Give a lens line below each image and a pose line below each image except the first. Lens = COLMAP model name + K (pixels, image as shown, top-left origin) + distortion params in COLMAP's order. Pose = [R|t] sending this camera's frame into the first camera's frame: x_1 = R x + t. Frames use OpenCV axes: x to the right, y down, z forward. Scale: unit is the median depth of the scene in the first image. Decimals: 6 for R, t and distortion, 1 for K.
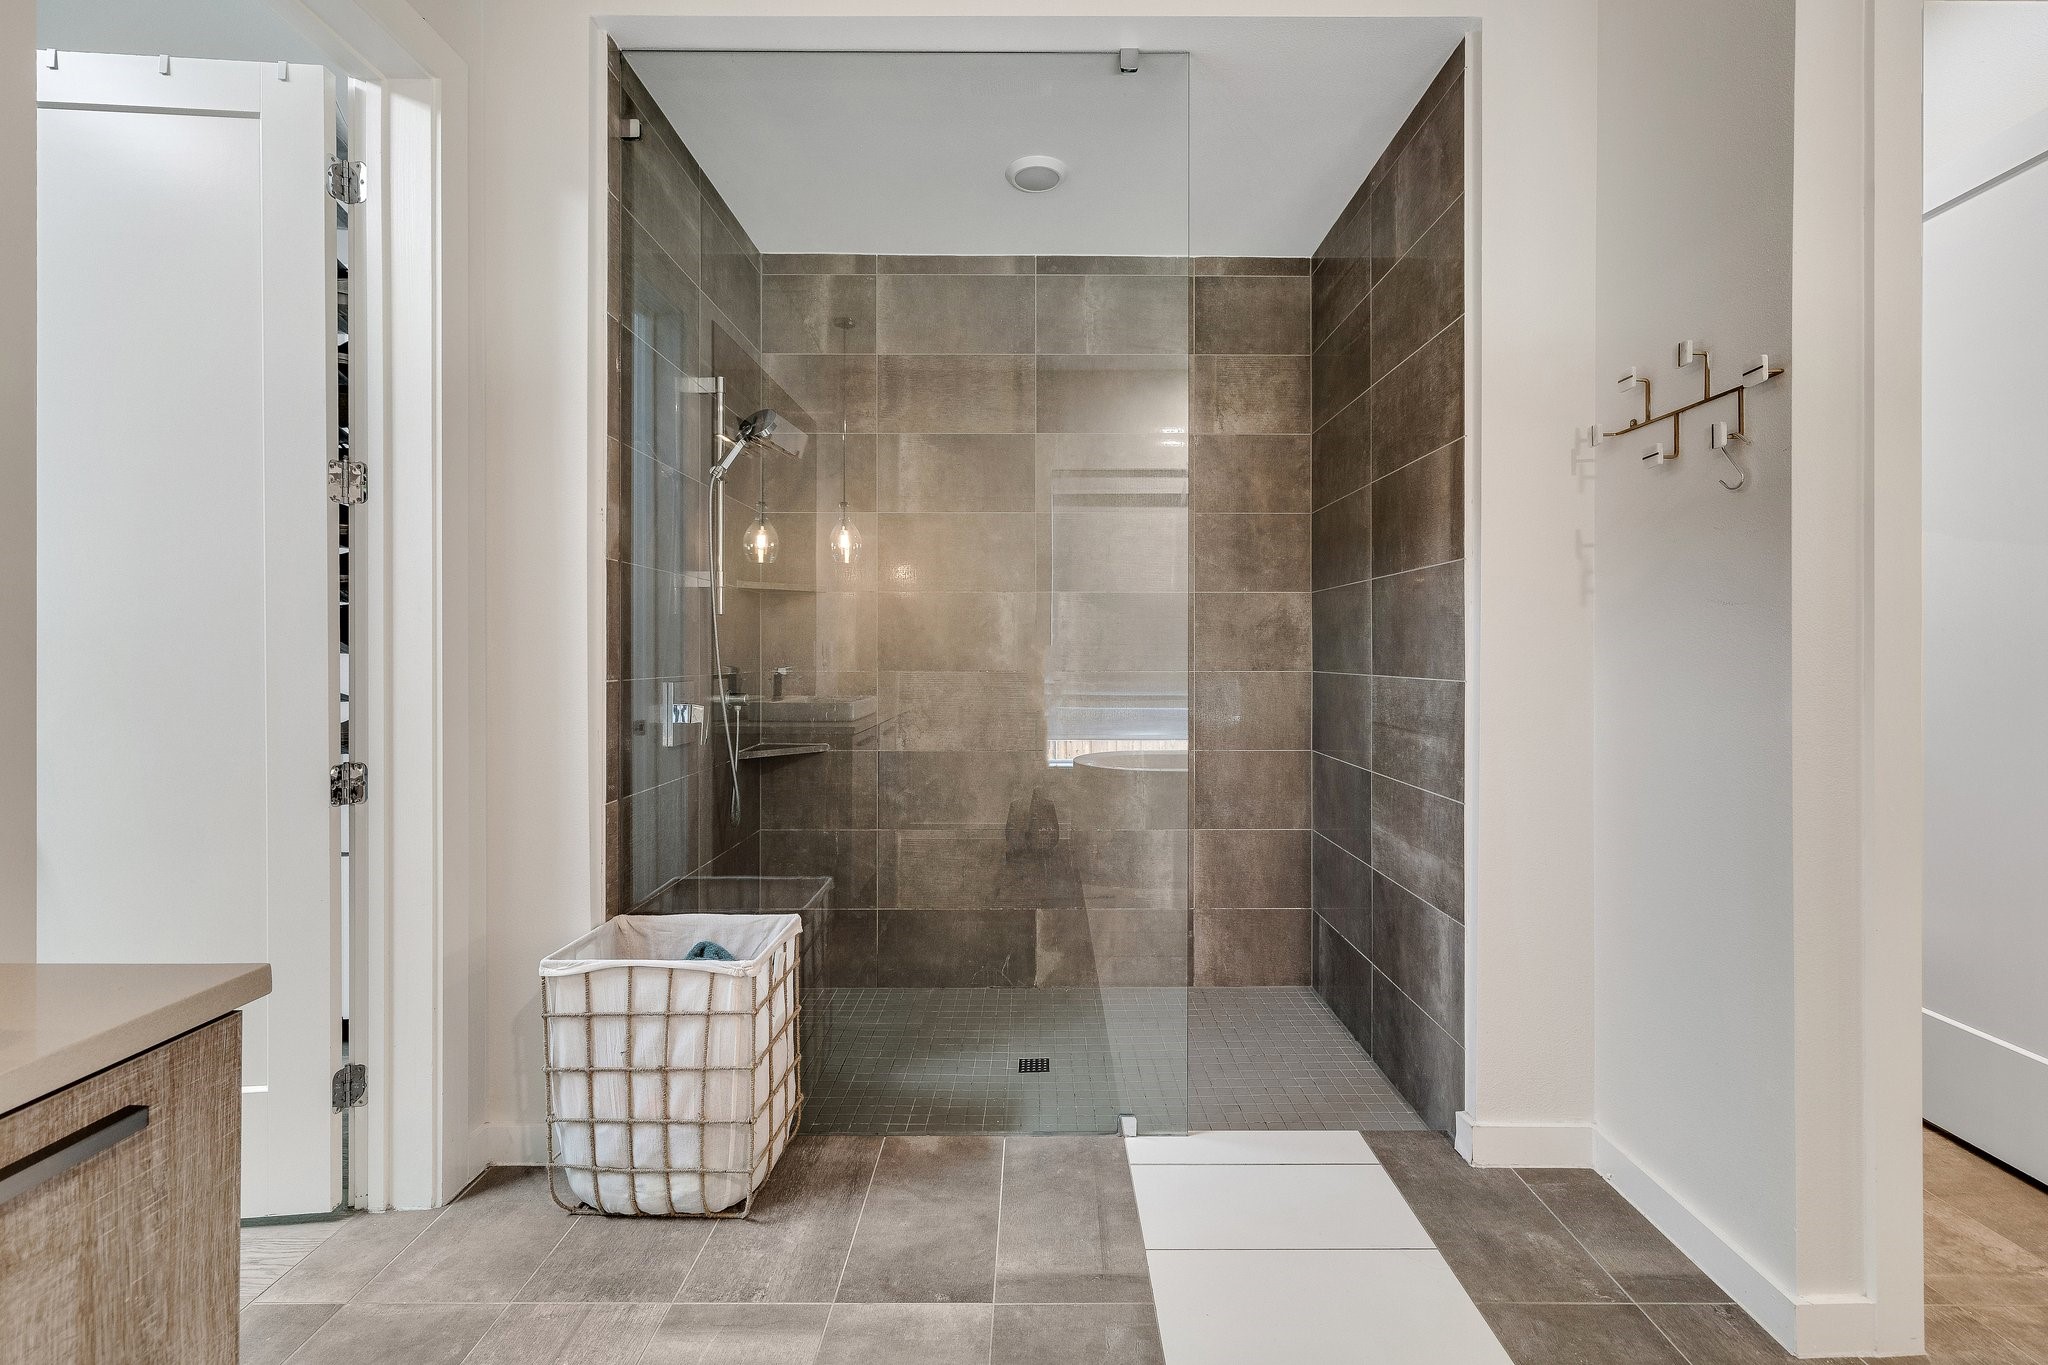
lens RADIAL K [[882.3, 0, 1040.2], [0, 882.3, 647.6], [0, 0, 1]] dist [-0.000524, 0.001134]
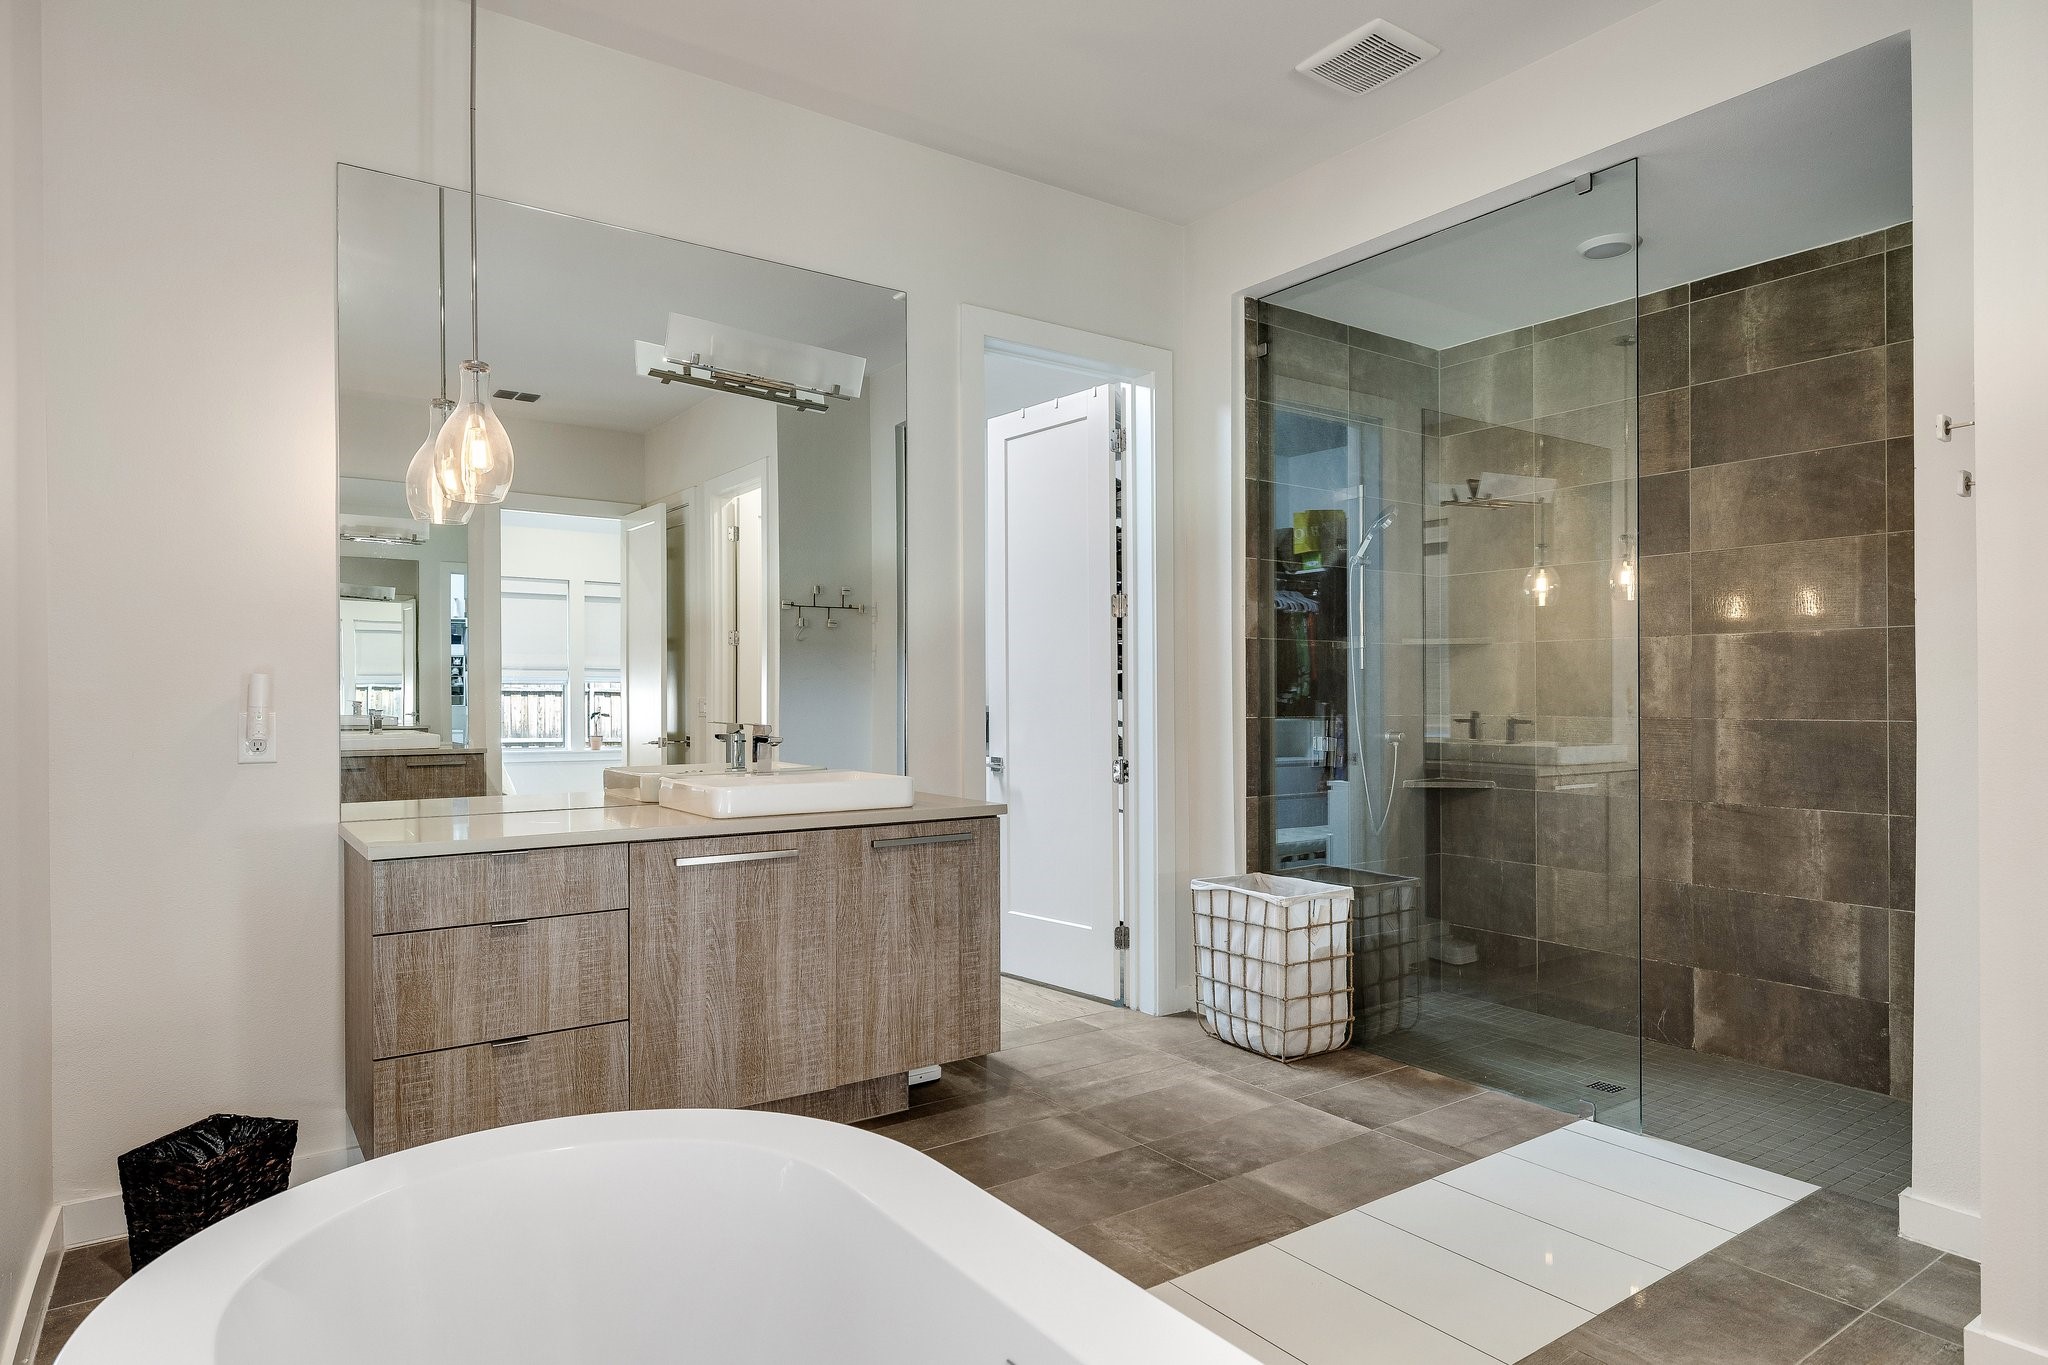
lens RADIAL K [[1170.2, 0, 1054.3], [0, 1170.2, 690.4], [0, 0, 1]] dist [-0.005238, -0.000851]
pose [[0.594898, -0.004549, -0.803788, 1.065545], [0.004696, 0.999987, -0.002184, -0.006737], [0.803787, -0.002476, 0.594912, -0.541412]]
